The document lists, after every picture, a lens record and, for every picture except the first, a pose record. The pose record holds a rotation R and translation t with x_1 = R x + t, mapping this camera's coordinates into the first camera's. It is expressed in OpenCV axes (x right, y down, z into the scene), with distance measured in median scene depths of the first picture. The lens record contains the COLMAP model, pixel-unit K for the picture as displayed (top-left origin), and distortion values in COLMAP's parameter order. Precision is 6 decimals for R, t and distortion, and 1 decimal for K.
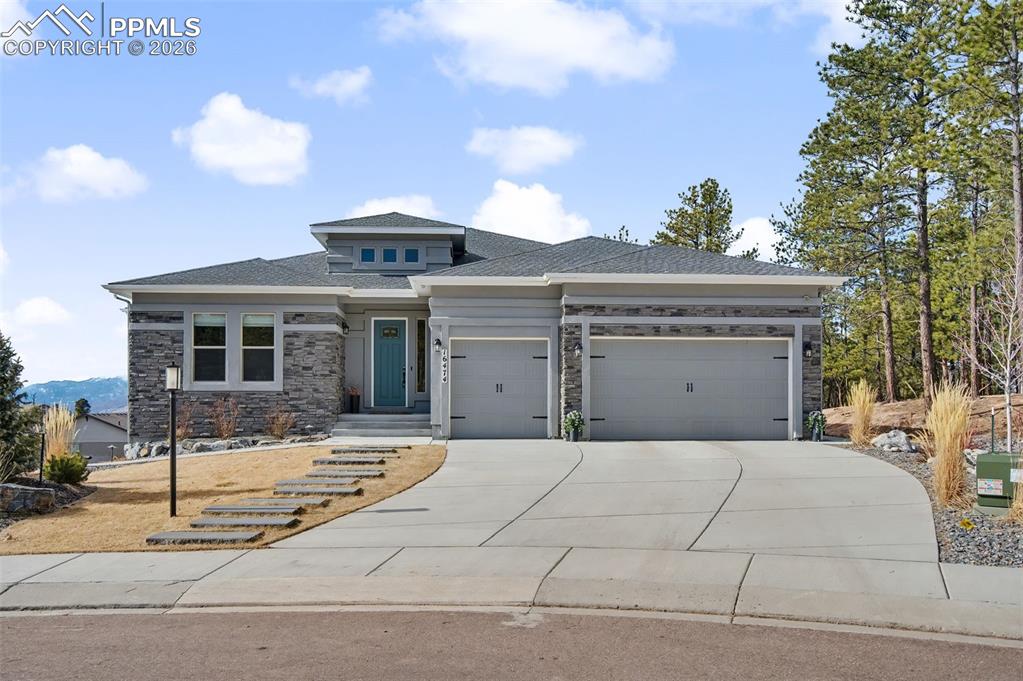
lens RADIAL K [[808.7, 0, 511.8], [0, 808.7, 402.7], [0, 0, 1]] dist [0.007851, -0.002238]
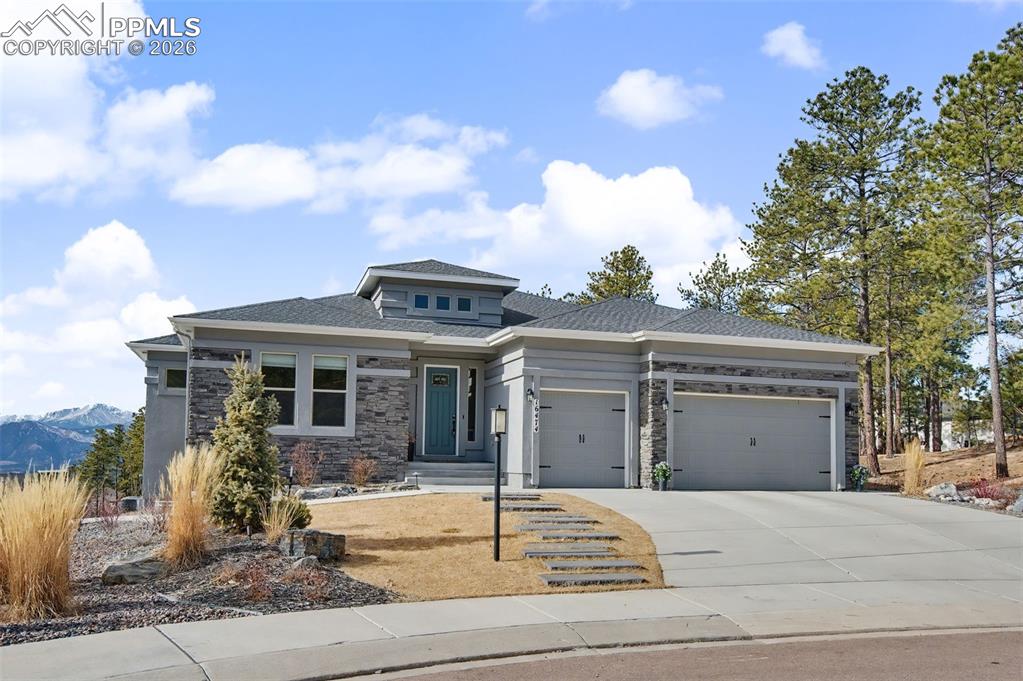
lens RADIAL K [[820.2, 0, 510.5], [0, 820.2, 418.7], [0, 0, 1]] dist [0.003914, 0.005861]
pose [[0.969806, 0.027031, 0.242373, -0.343302], [-0.015985, 0.998747, -0.047425, 0.007281], [-0.243351, 0.042119, 0.969023, 0.008374]]
